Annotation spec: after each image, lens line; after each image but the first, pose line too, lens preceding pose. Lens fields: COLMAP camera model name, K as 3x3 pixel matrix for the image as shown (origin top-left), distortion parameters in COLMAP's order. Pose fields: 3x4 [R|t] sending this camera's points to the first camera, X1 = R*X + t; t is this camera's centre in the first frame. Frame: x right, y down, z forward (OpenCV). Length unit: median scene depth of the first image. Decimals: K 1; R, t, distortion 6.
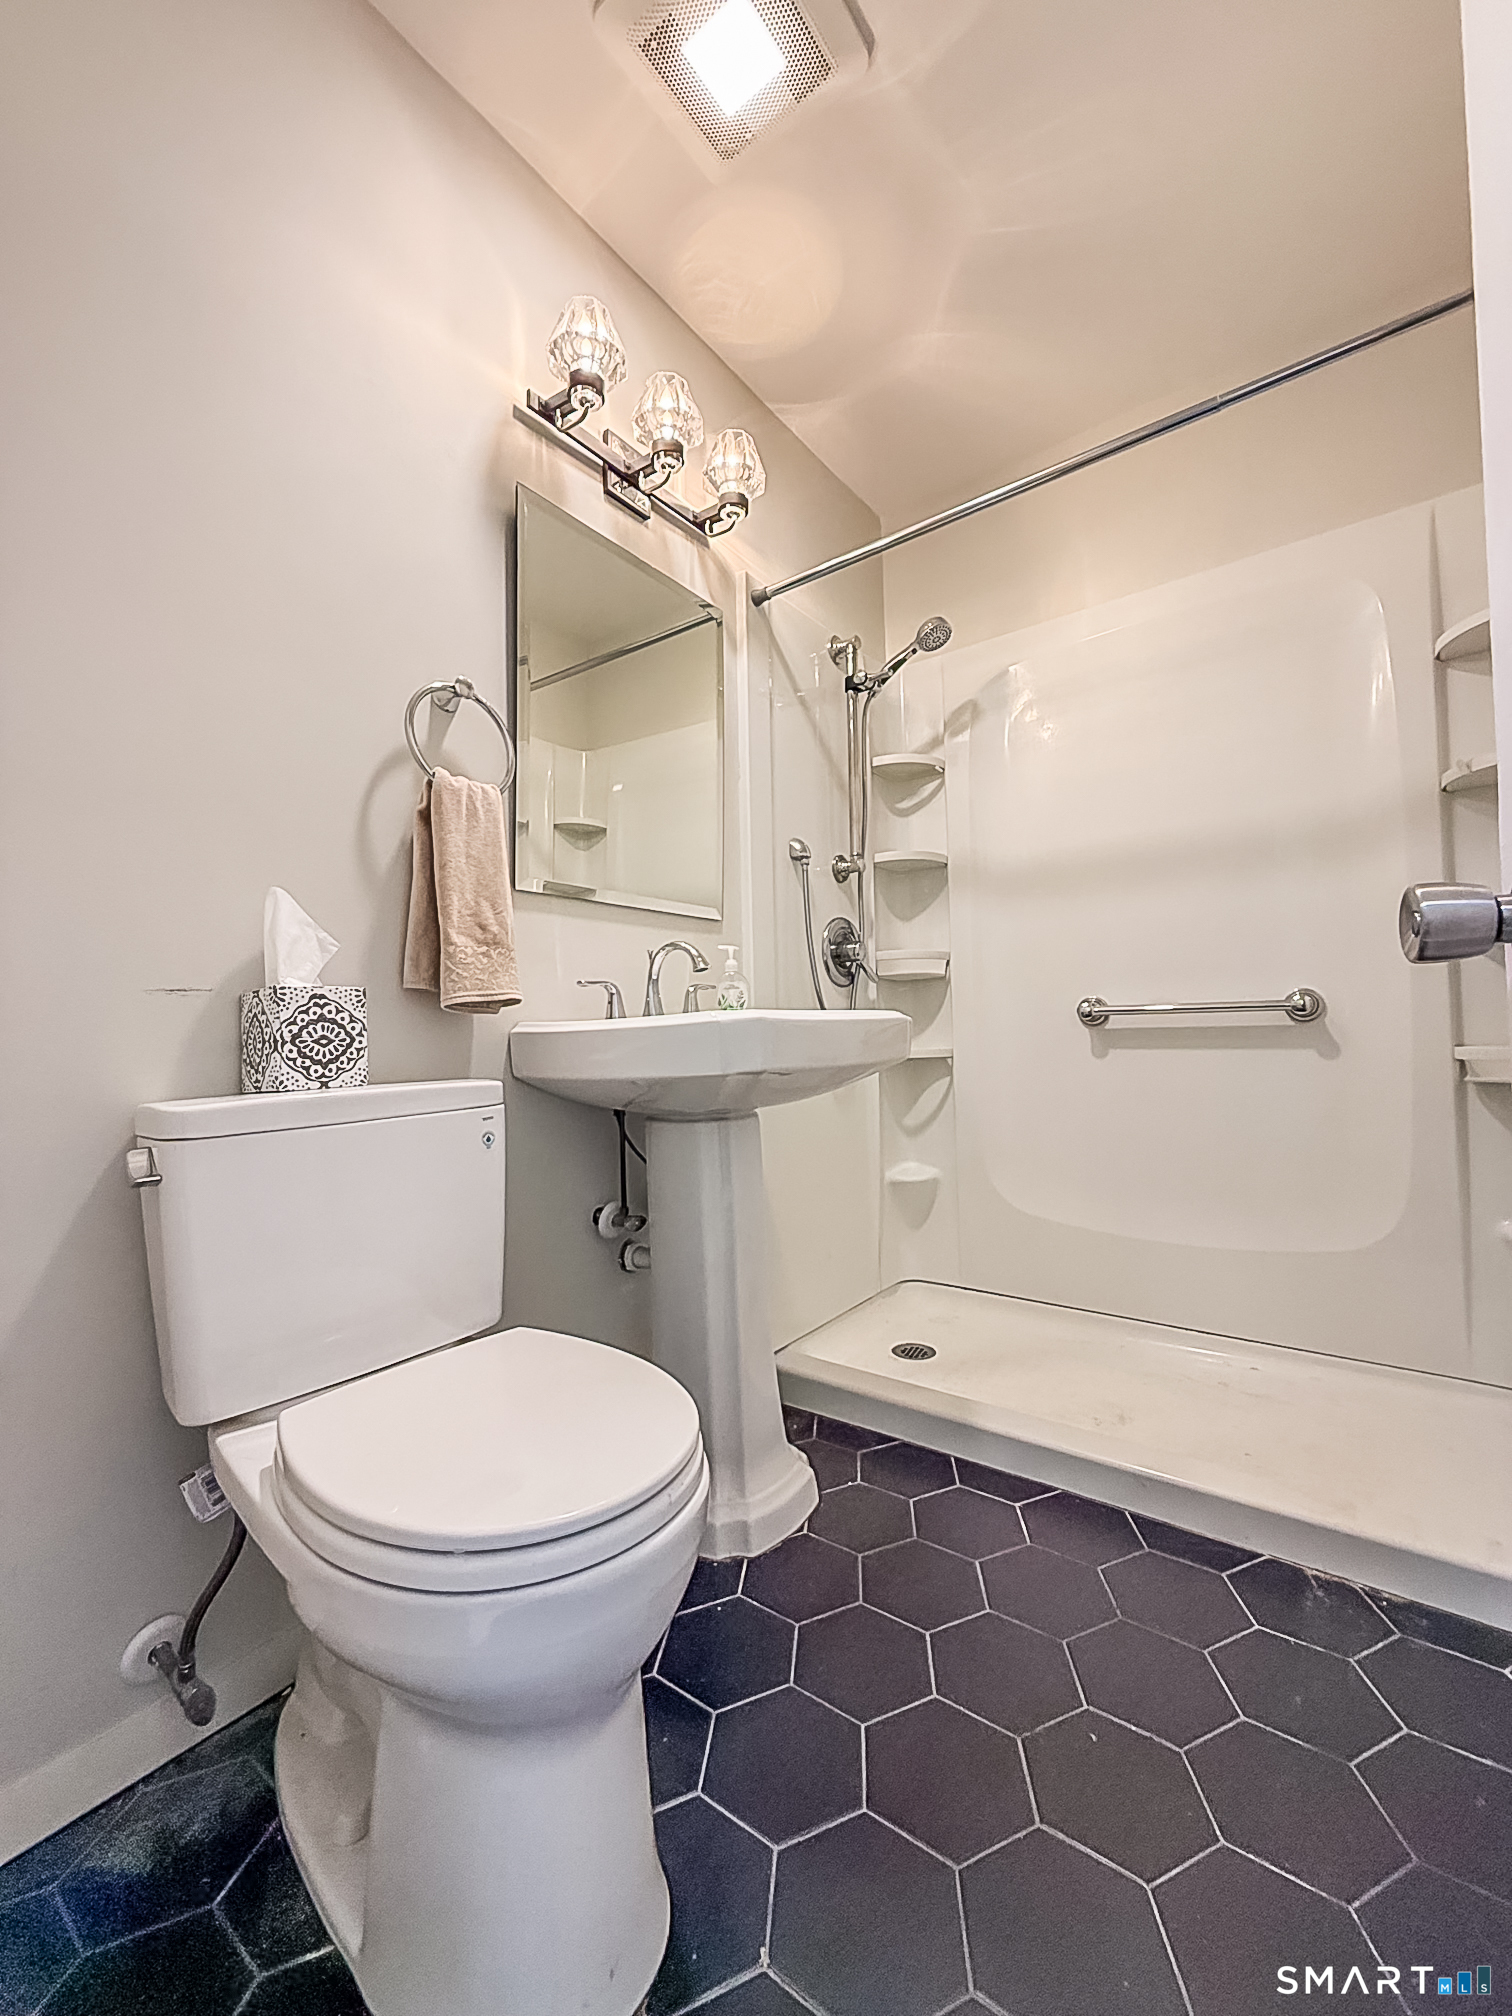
lens RADIAL K [[804.9, 0, 756.0], [0, 804.9, 1008.0], [0, 0, 1]] dist [0.001541, -0.000448]
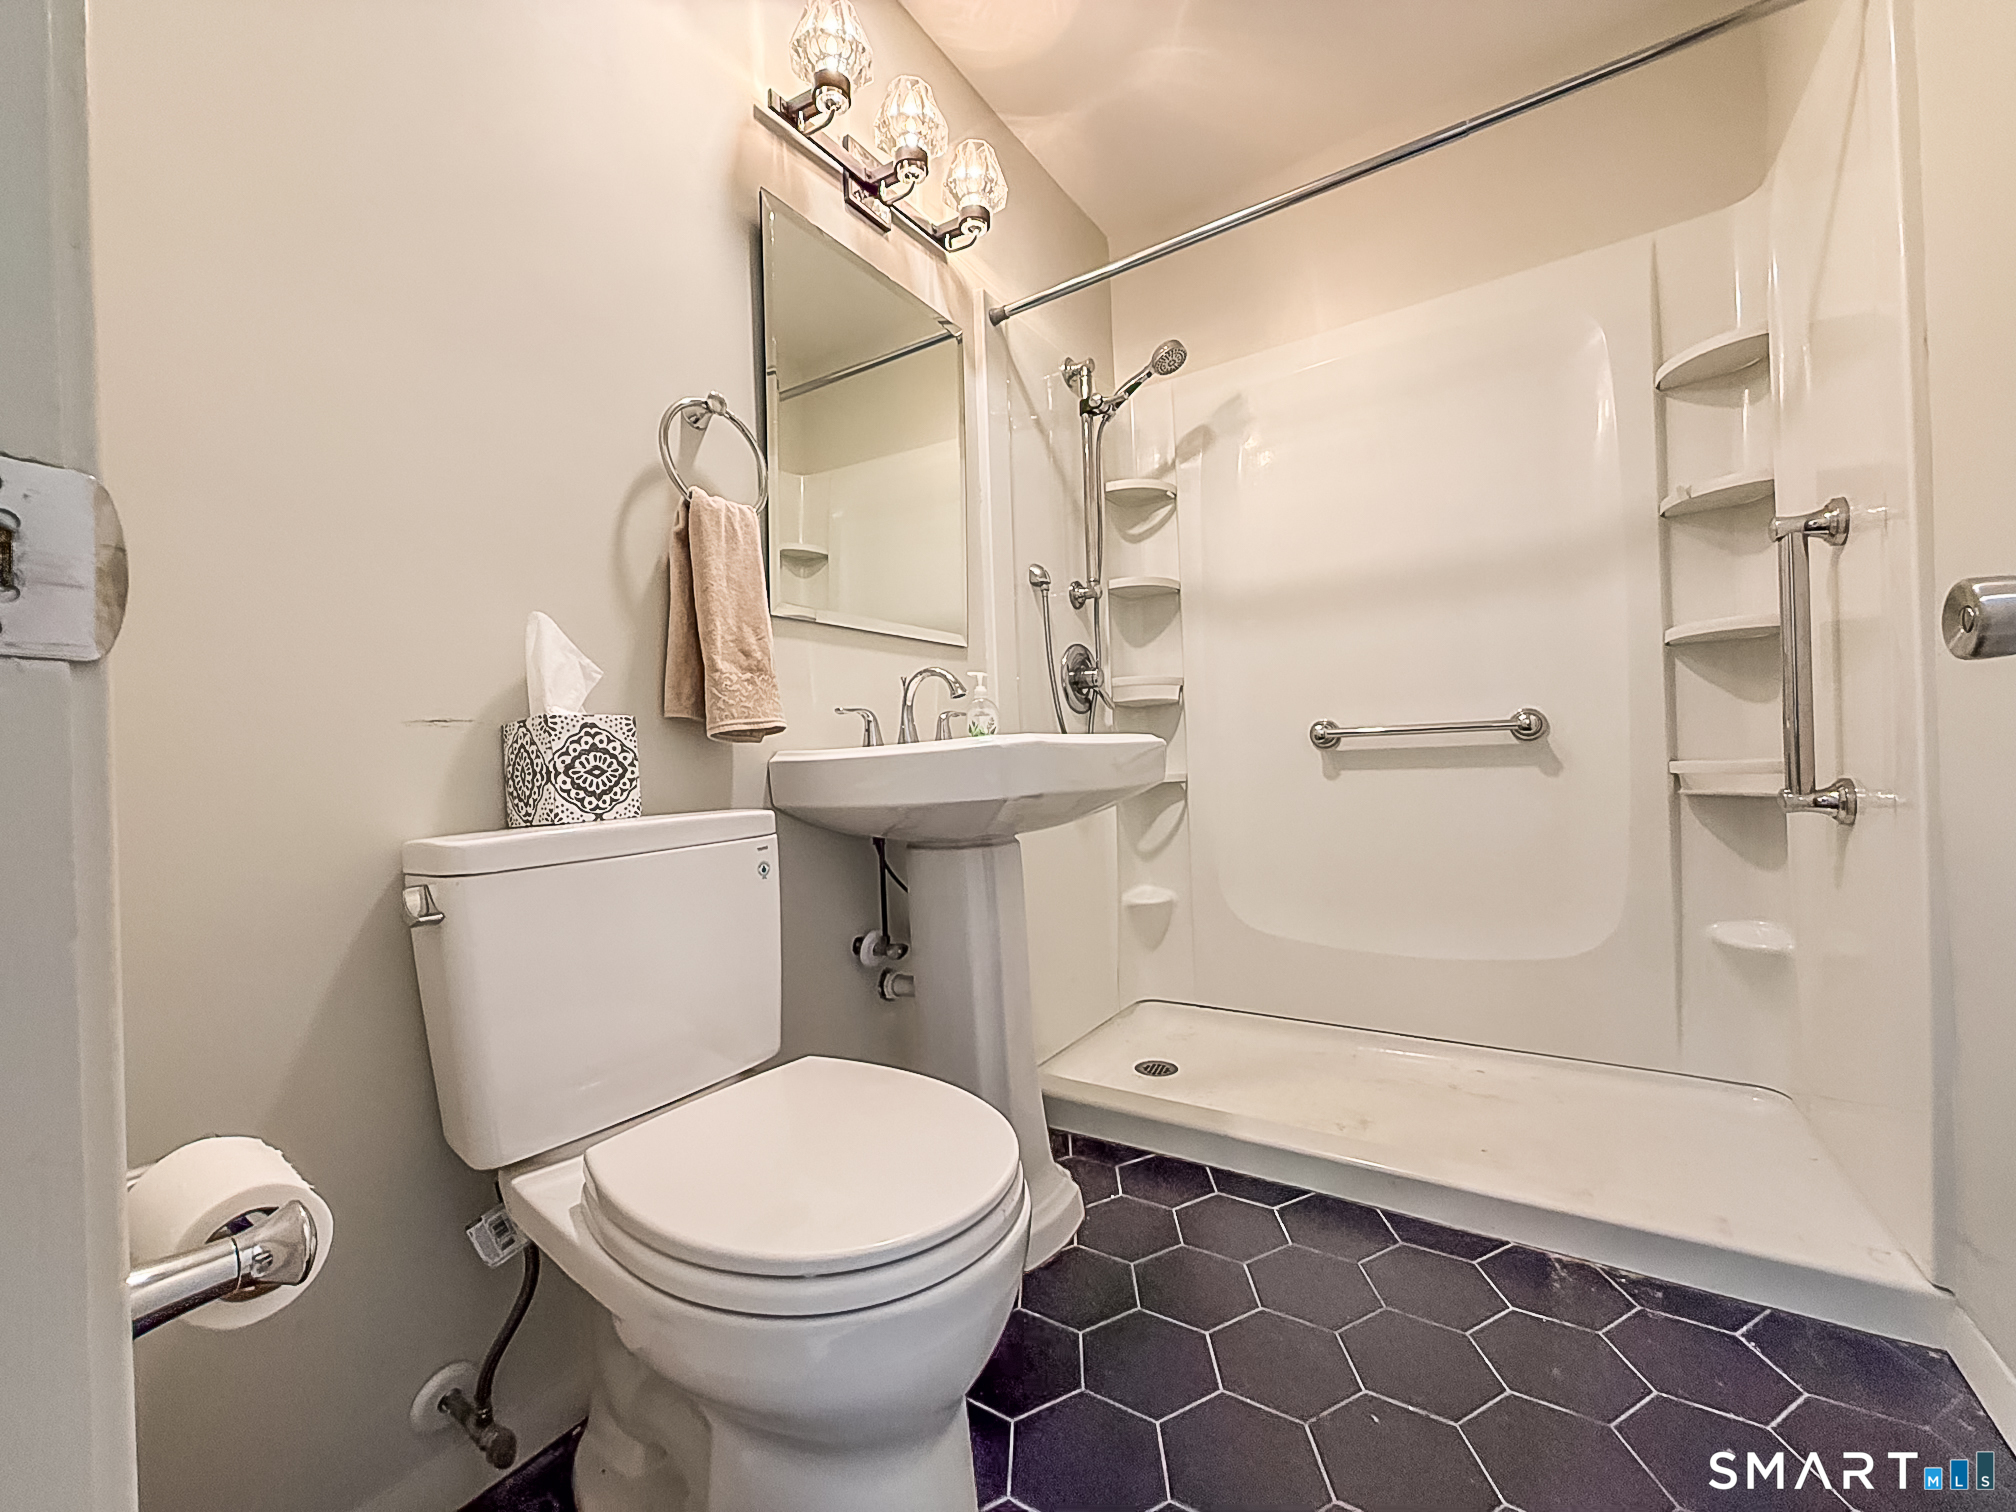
lens RADIAL K [[804.9, 0, 1006.5], [0, 804.9, 764.0], [0, 0, 1]] dist [0.001541, -0.000448]
pose [[0.997797, -0.016607, 0.064226, -0.072745], [0.014591, 0.999390, 0.031738, 0.005672], [-0.064714, -0.030731, 0.997431, 0.004375]]
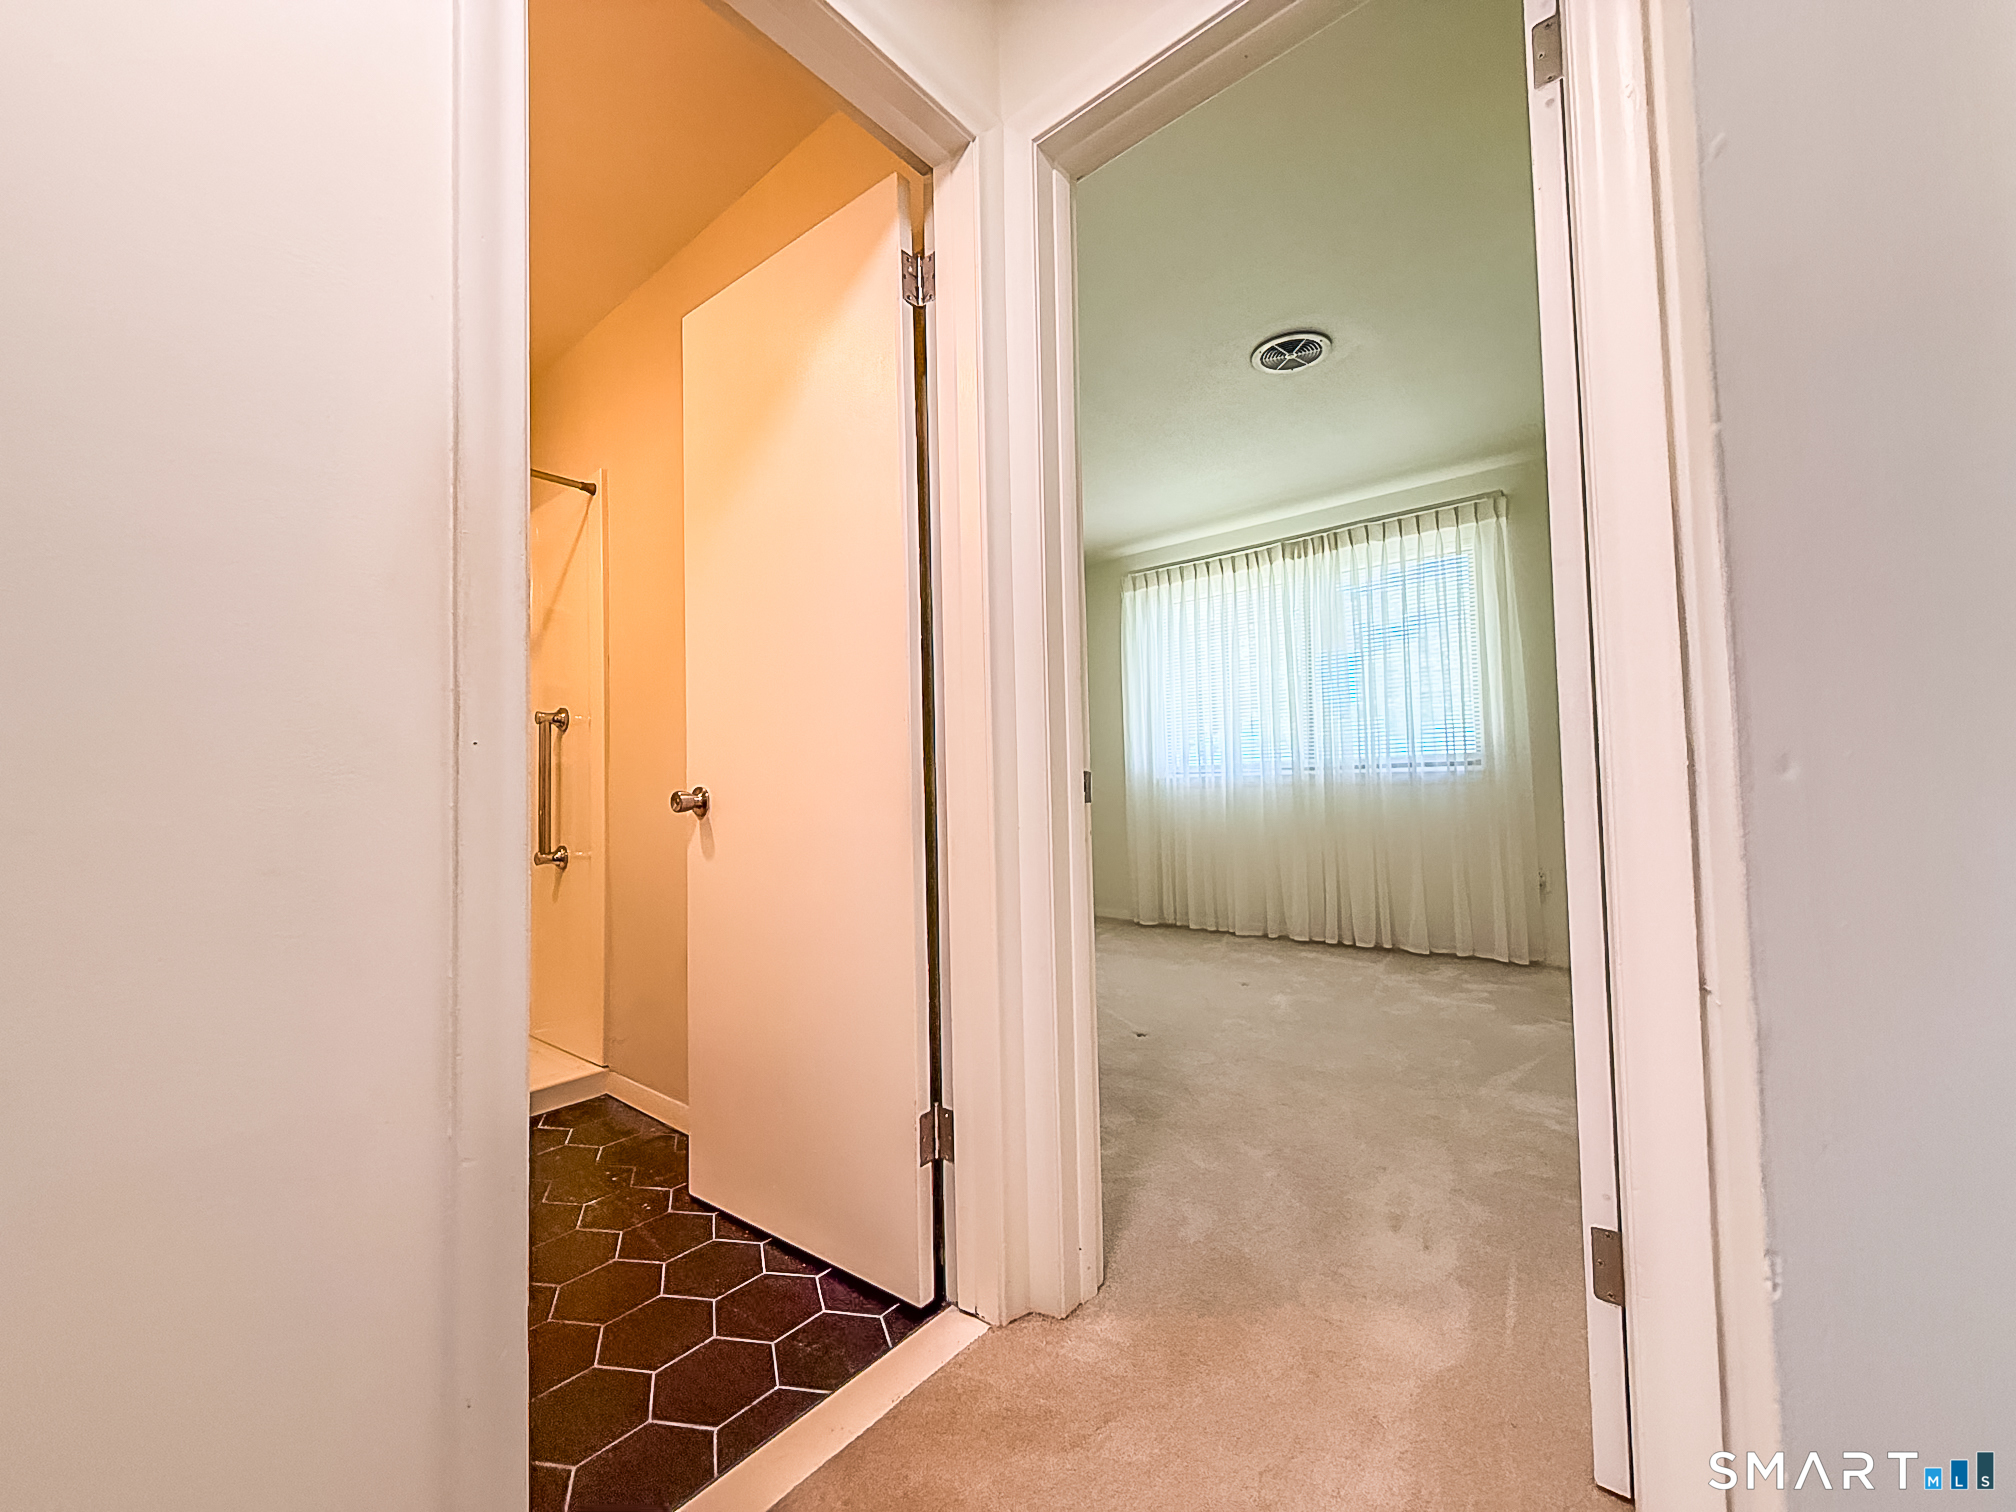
lens RADIAL K [[804.9, 0, 1006.5], [0, 804.9, 764.0], [0, 0, 1]] dist [0.001541, -0.000448]
pose [[0.049812, 0.053315, 0.997335, -0.776202], [-0.007325, 0.998567, -0.053015, -0.027600], [-0.998732, -0.004664, 0.050131, -0.228187]]
